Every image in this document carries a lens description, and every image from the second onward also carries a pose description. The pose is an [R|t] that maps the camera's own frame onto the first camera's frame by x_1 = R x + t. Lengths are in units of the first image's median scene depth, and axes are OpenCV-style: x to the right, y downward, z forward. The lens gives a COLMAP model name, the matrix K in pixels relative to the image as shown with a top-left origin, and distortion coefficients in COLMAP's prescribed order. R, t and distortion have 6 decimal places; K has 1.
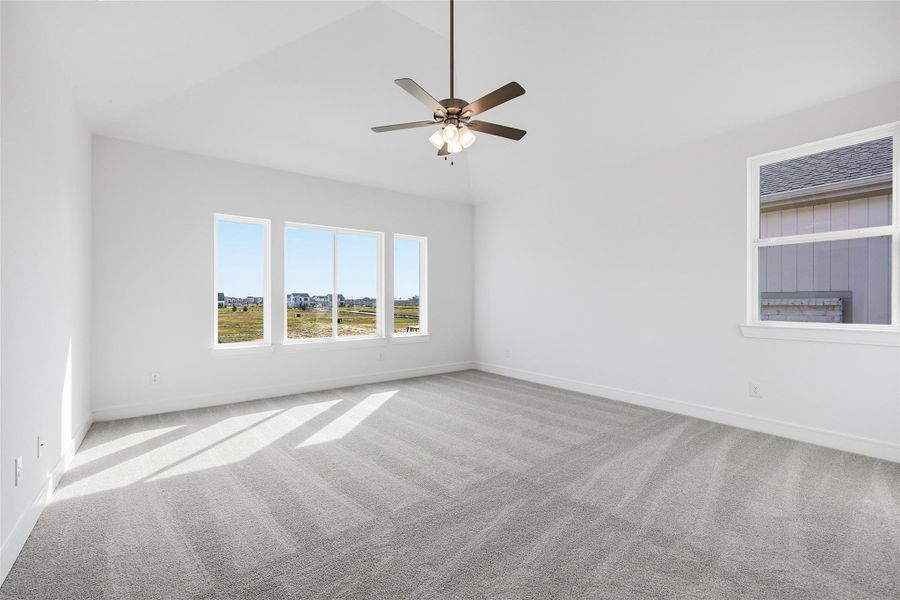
lens RADIAL K [[379.8, 0, 448.0], [0, 379.8, 297.4], [0, 0, 1]] dist [0.000422, -0.000002]
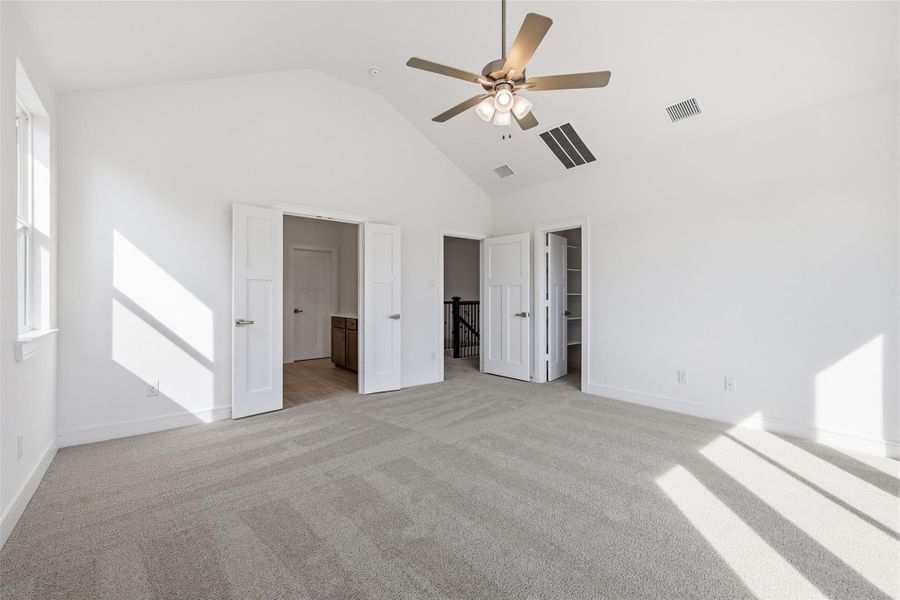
lens RADIAL K [[379.8, 0, 448.0], [0, 379.8, 297.4], [0, 0, 1]] dist [0.000422, -0.000002]
pose [[-0.999583, 0.000070, -0.028869, 0.165982], [0.000276, 0.999975, -0.007130, 0.008054], [0.028868, -0.007135, -0.999558, 1.855005]]
